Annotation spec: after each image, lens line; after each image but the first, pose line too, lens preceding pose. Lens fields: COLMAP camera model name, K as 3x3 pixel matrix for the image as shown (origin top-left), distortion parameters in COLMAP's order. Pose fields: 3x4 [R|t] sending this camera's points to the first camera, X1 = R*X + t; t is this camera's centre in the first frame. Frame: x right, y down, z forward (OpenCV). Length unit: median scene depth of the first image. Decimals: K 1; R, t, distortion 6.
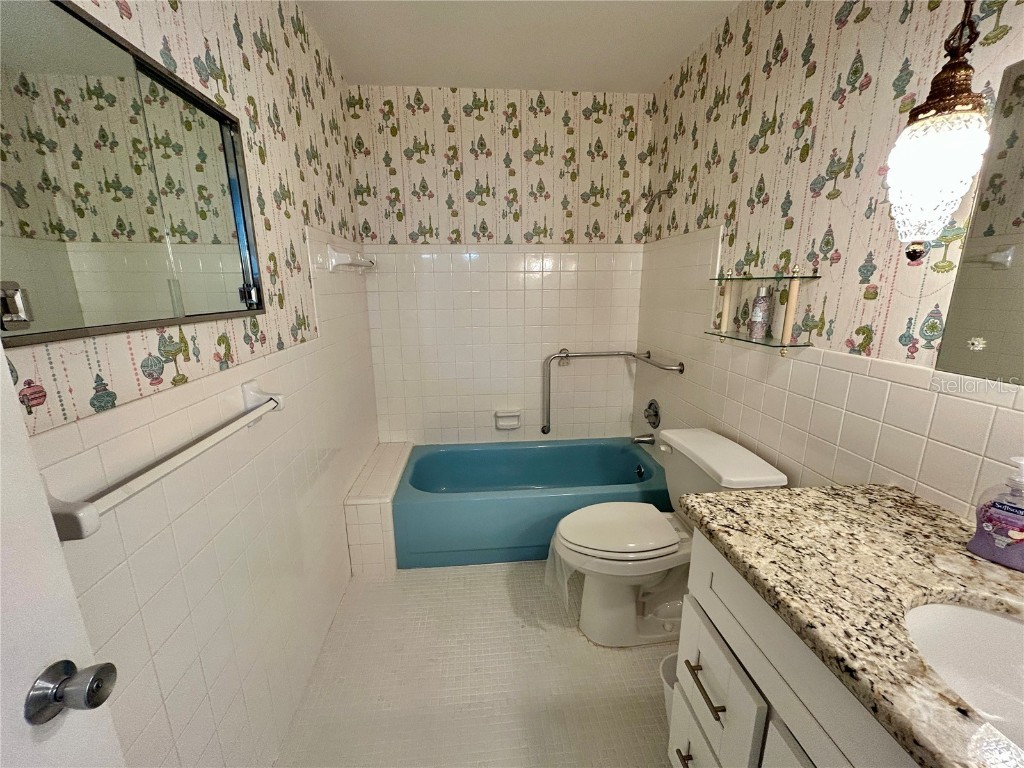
lens RADIAL K [[413.8, 0, 507.7], [0, 413.8, 382.6], [0, 0, 1]] dist [-0.001982, 0.001181]
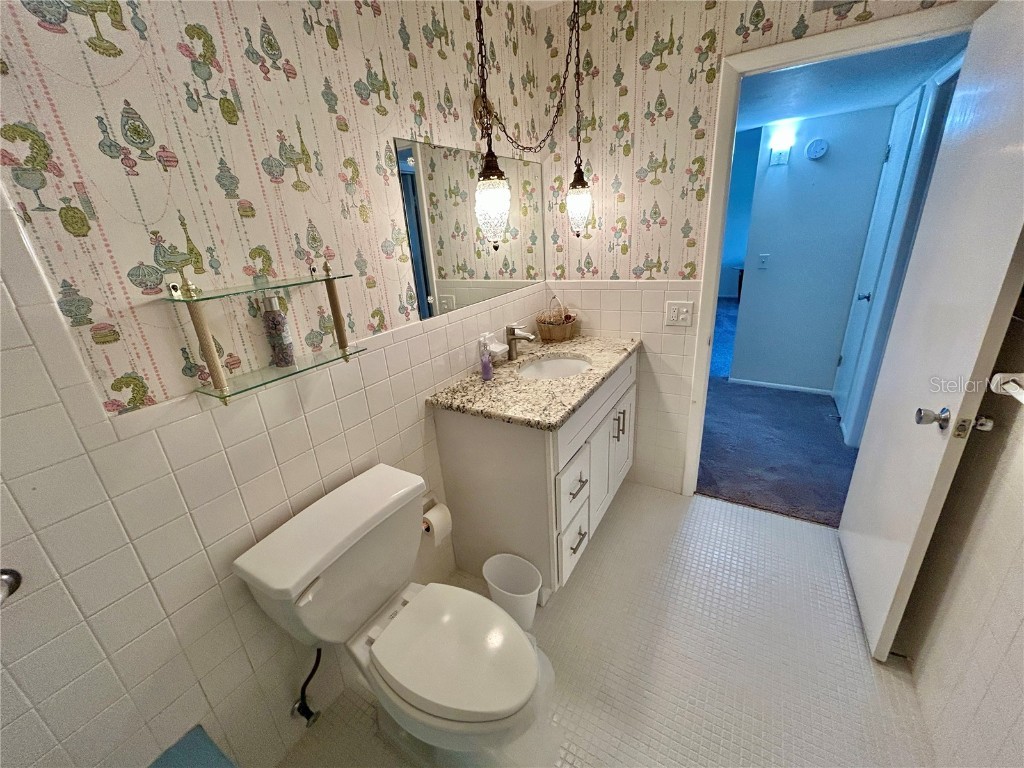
lens RADIAL K [[413.8, 0, 508.4], [0, 413.8, 384.5], [0, 0, 1]] dist [-0.001982, 0.001181]
pose [[-0.808799, -0.150652, 0.568461, -0.145104], [0.204427, 0.834325, 0.511968, -0.391805], [-0.551411, 0.530288, -0.644004, 1.328197]]
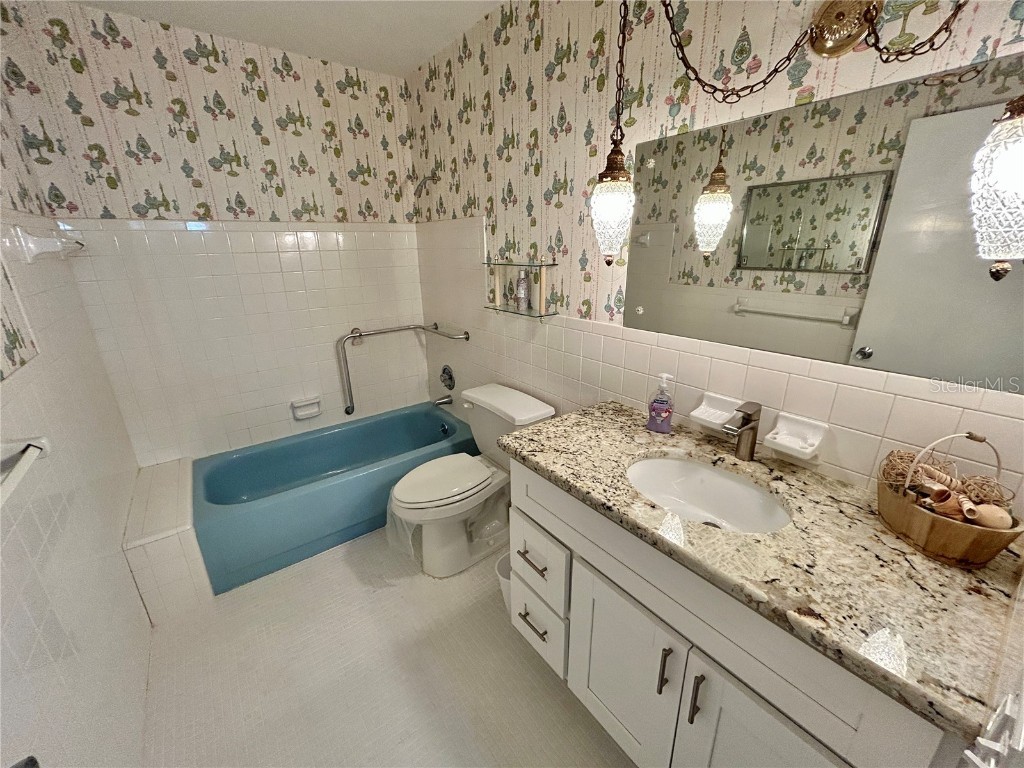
lens RADIAL K [[413.8, 0, 509.2], [0, 413.8, 382.8], [0, 0, 1]] dist [-0.001982, 0.001181]
pose [[0.848179, -0.172415, 0.500864, -0.136211], [0.129176, 0.984323, 0.120088, -0.044002], [-0.513717, -0.037157, 0.857155, -0.117580]]
